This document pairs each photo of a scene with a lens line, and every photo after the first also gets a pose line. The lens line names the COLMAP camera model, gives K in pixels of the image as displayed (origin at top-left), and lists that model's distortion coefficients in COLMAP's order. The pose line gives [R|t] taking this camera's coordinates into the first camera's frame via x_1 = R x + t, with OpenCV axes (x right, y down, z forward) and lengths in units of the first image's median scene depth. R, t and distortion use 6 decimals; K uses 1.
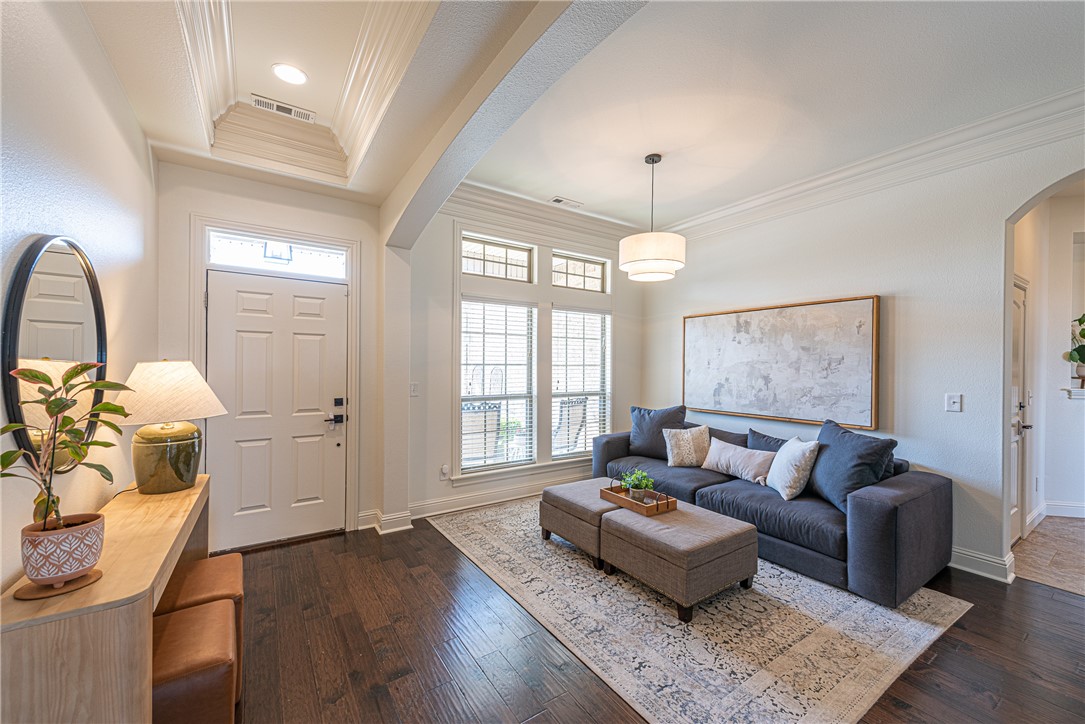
lens RADIAL K [[425.9, 0, 544.1], [0, 425.9, 363.6], [0, 0, 1]] dist [0.009853, -0.002499]
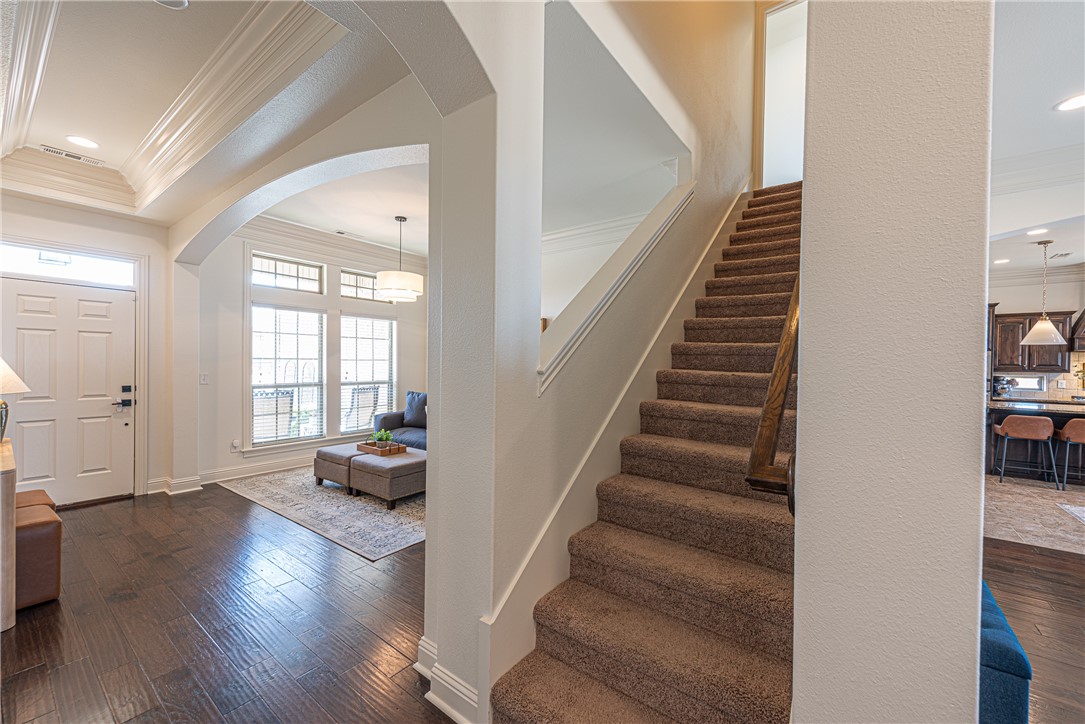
lens RADIAL K [[425.9, 0, 546.6], [0, 425.9, 364.5], [0, 0, 1]] dist [0.009853, -0.002499]
pose [[0.942412, 0.001933, 0.334449, 0.227027], [-0.005800, 0.999927, 0.010566, 0.001995], [-0.334404, -0.011897, 0.942355, -0.528015]]
